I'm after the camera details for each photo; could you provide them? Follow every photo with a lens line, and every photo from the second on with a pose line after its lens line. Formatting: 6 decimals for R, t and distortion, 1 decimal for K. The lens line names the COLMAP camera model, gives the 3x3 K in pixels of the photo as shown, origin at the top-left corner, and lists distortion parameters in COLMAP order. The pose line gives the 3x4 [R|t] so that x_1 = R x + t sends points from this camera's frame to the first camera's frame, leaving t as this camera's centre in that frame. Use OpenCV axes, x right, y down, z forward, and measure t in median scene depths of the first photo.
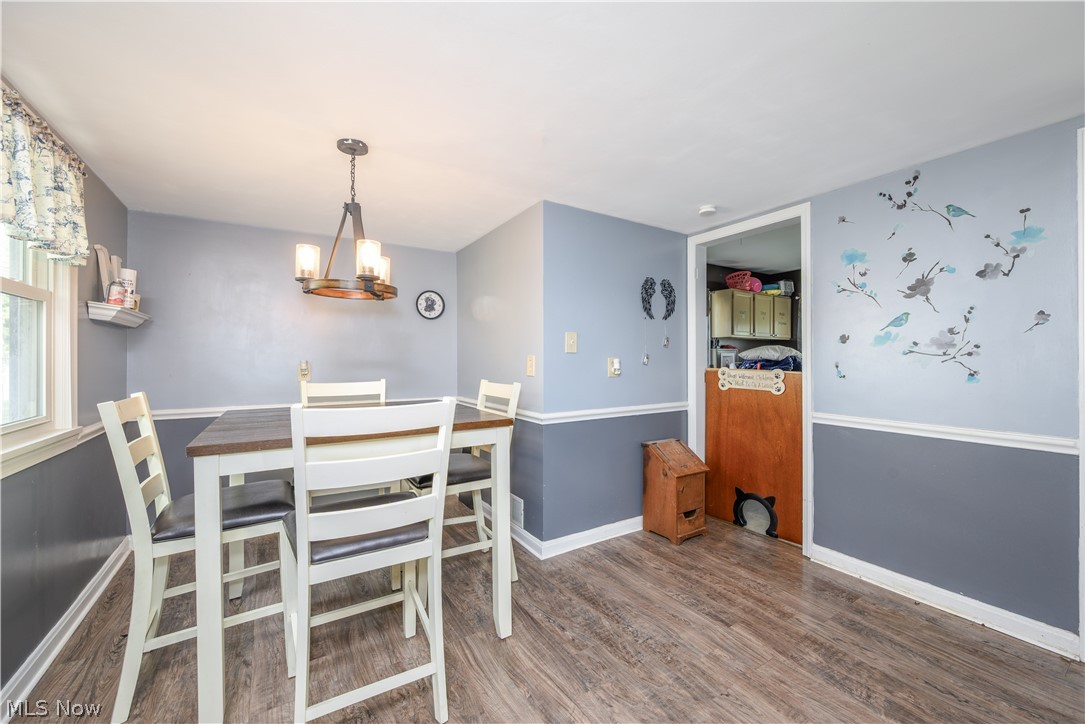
lens RADIAL K [[434.7, 0, 550.3], [0, 434.7, 355.2], [0, 0, 1]] dist [0.001566, 0.000241]
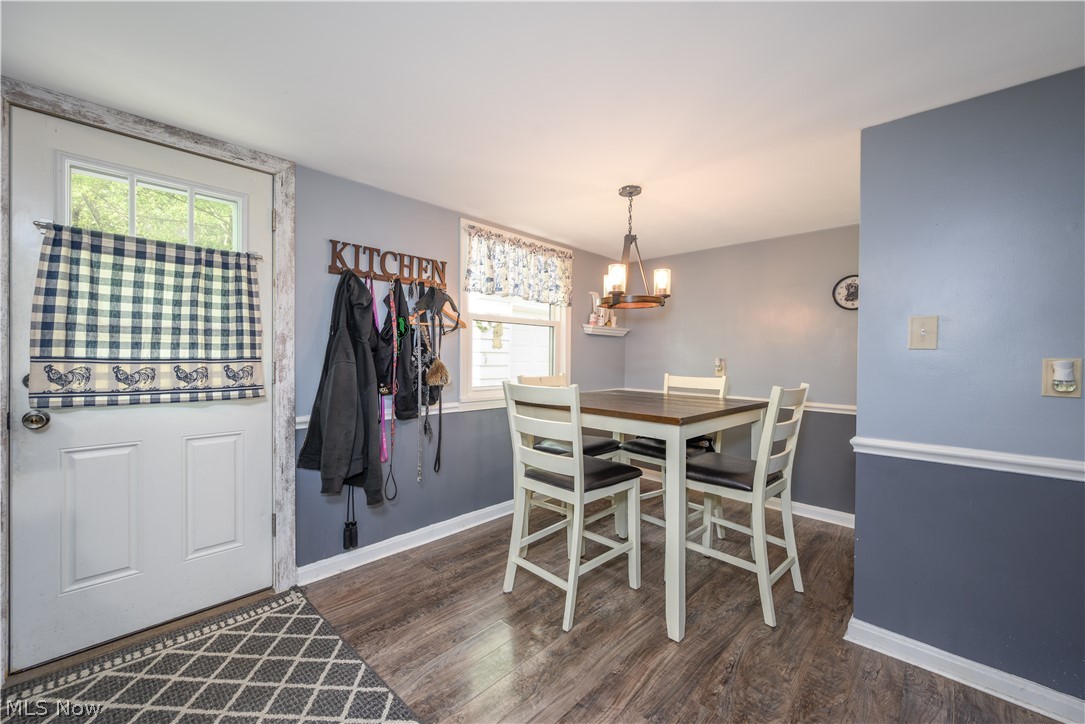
lens RADIAL K [[434.7, 0, 549.3], [0, 434.7, 359.9], [0, 0, 1]] dist [0.001566, 0.000241]
pose [[0.218672, 0.013941, -0.975699, 0.609573], [-0.003545, 0.999903, 0.013493, 0.003729], [0.975792, 0.000508, 0.218700, 0.395994]]
